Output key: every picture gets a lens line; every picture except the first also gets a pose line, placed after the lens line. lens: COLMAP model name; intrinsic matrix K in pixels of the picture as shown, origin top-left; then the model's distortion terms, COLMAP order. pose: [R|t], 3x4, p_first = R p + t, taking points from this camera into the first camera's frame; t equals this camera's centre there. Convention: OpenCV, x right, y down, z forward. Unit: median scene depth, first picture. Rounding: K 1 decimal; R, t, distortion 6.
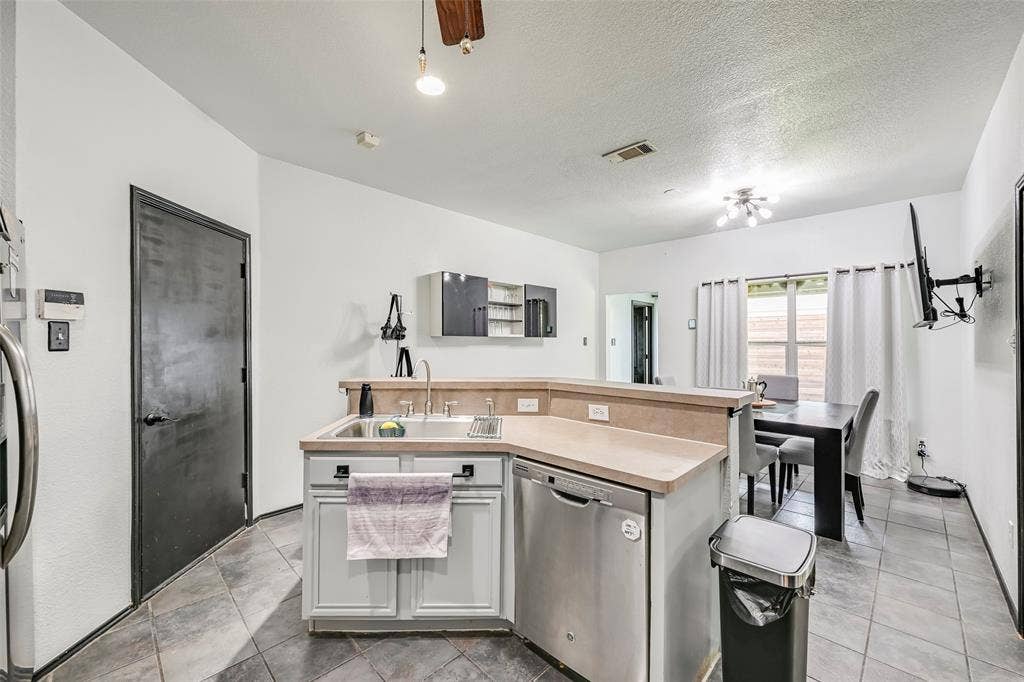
lens RADIAL K [[404.9, 0, 512.6], [0, 404.9, 342.5], [0, 0, 1]] dist [0.000069, 0.000103]
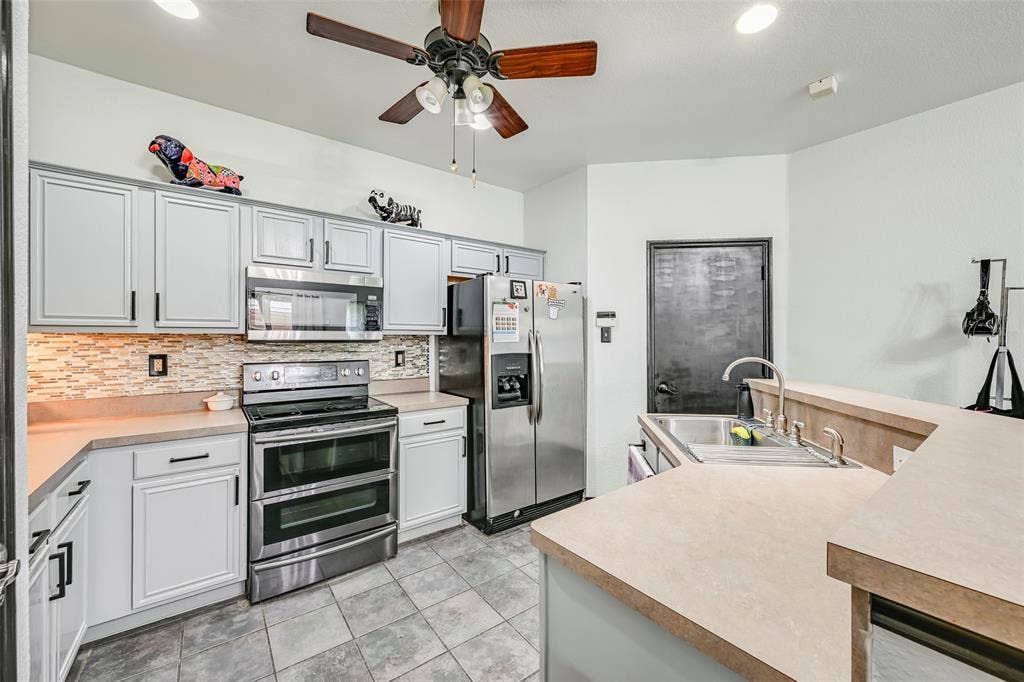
lens RADIAL K [[404.9, 0, 511.9], [0, 404.9, 338.4], [0, 0, 1]] dist [0.000069, 0.000103]
pose [[-0.138715, 0.000700, -0.990332, 0.499930], [-0.002546, 0.999996, 0.001064, -0.000367], [0.990329, 0.002669, -0.138713, 0.475942]]
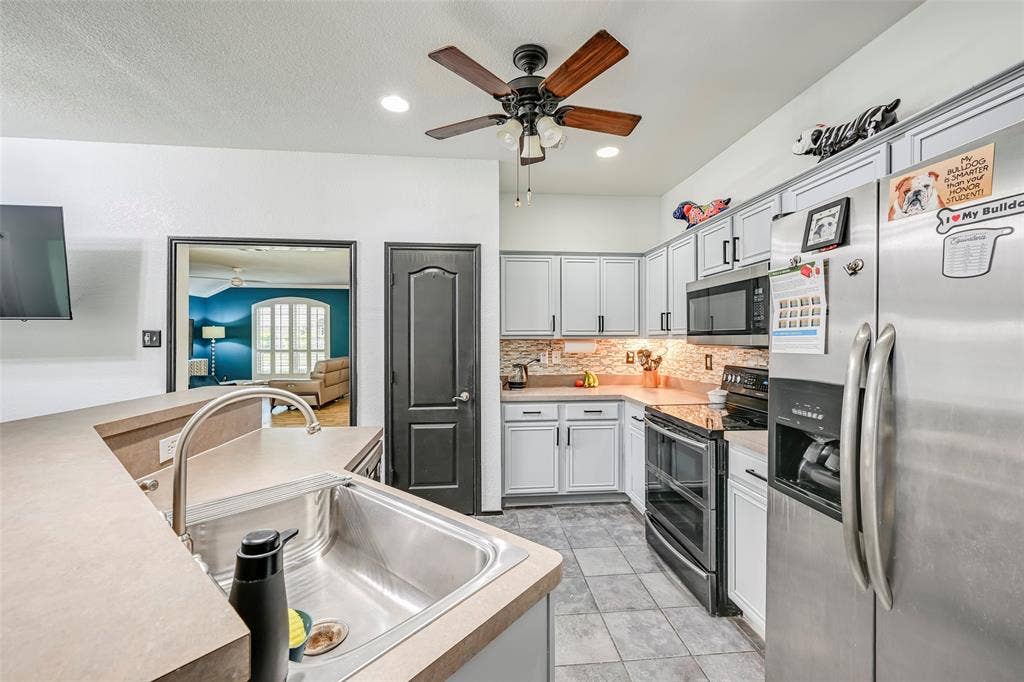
lens RADIAL K [[404.9, 0, 513.4], [0, 404.9, 338.5], [0, 0, 1]] dist [0.000069, 0.000103]
pose [[-0.768856, -0.001176, 0.639421, -0.480348], [-0.003029, 0.999994, -0.001803, -0.005227], [-0.639415, -0.003323, -0.768855, 0.853716]]
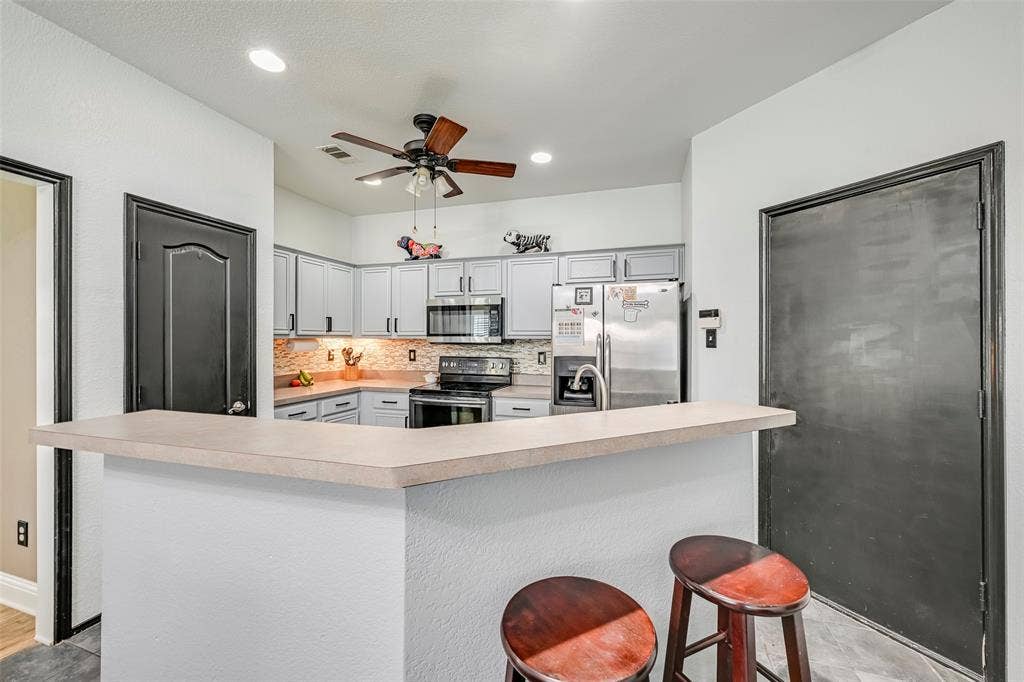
lens RADIAL K [[404.9, 0, 510.7], [0, 404.9, 340.8], [0, 0, 1]] dist [0.000069, 0.000103]
pose [[-0.892335, -0.002403, -0.451367, 0.164551], [-0.003720, 0.999991, 0.002032, -0.003772], [0.451358, 0.003493, -0.892336, 1.187207]]
